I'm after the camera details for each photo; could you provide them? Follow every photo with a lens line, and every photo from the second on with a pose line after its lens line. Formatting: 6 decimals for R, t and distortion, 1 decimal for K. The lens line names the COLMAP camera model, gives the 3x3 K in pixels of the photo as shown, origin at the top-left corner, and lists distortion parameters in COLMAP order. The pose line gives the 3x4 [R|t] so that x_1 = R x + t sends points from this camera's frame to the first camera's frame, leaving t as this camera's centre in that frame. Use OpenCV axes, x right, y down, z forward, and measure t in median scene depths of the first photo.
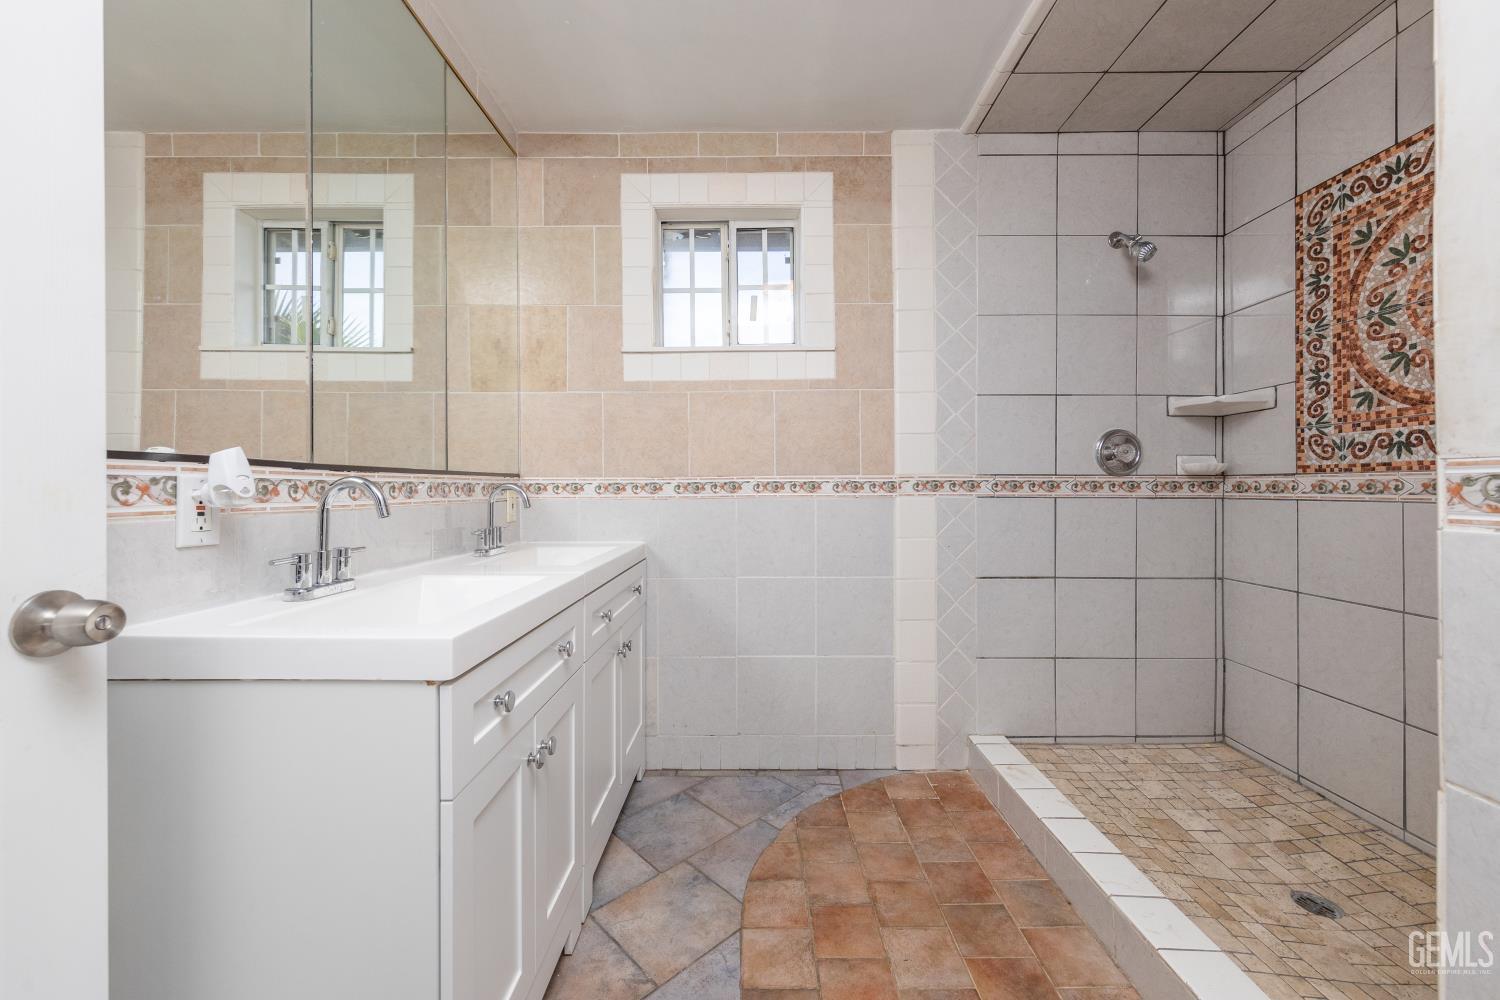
lens RADIAL K [[586.6, 0, 770.3], [0, 586.6, 489.7], [0, 0, 1]] dist [0.002084, -0.000587]
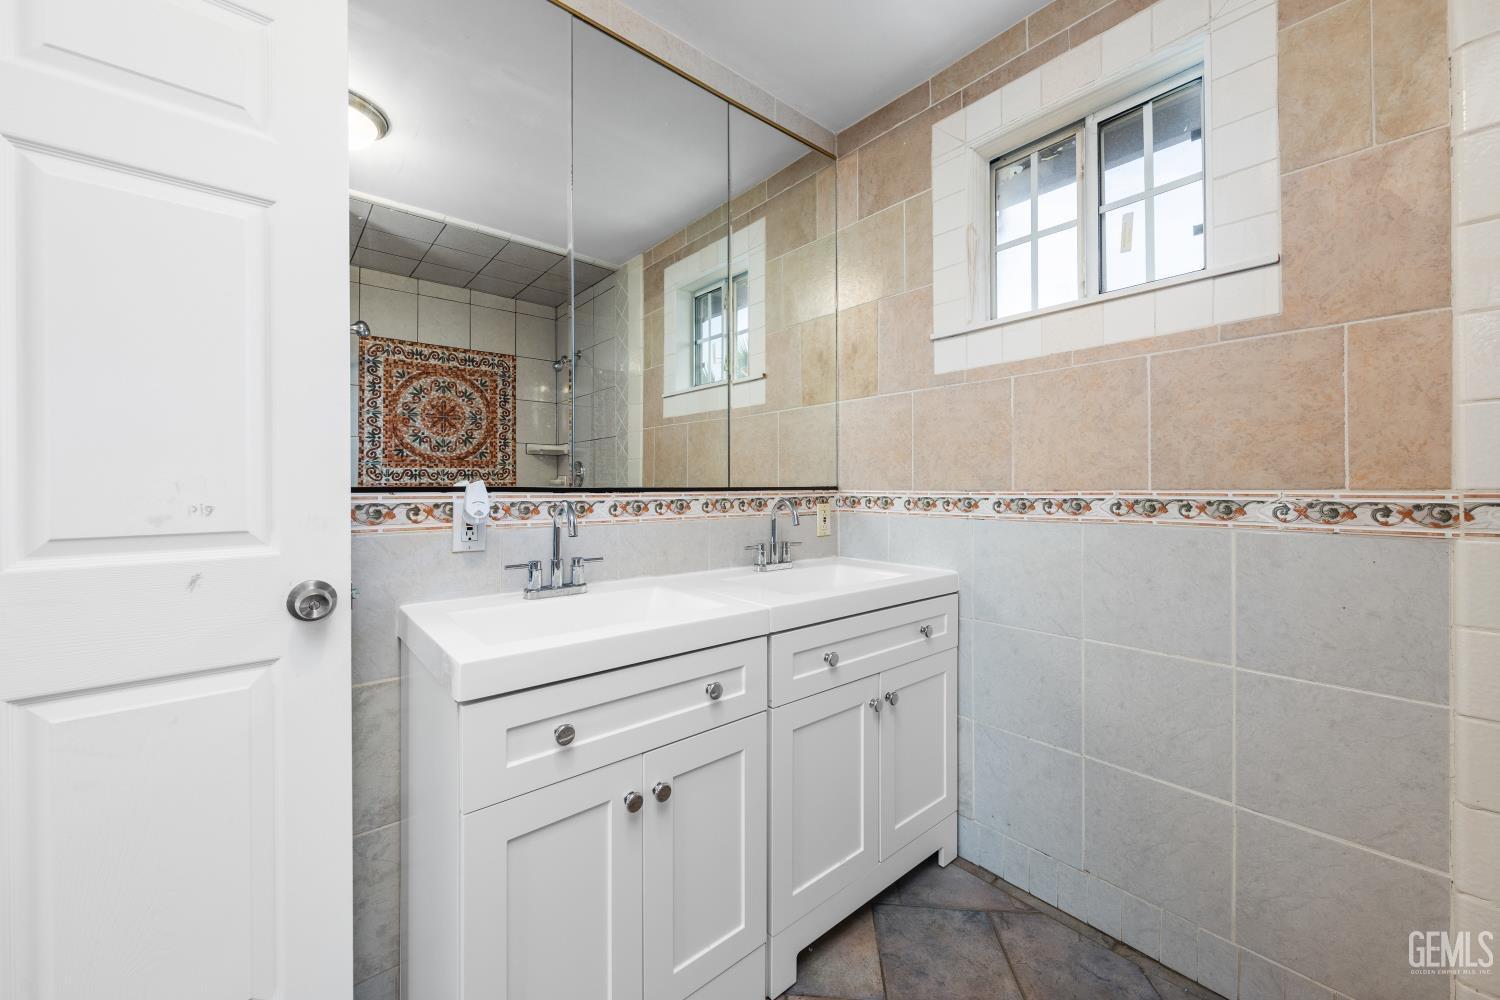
lens RADIAL K [[586.6, 0, 750.3], [0, 586.6, 486.9], [0, 0, 1]] dist [0.002084, -0.000587]
pose [[0.624710, 0.004646, -0.780843, 0.236100], [-0.003867, 0.999988, 0.002855, -0.028125], [0.780847, 0.001236, 0.624721, 0.280187]]
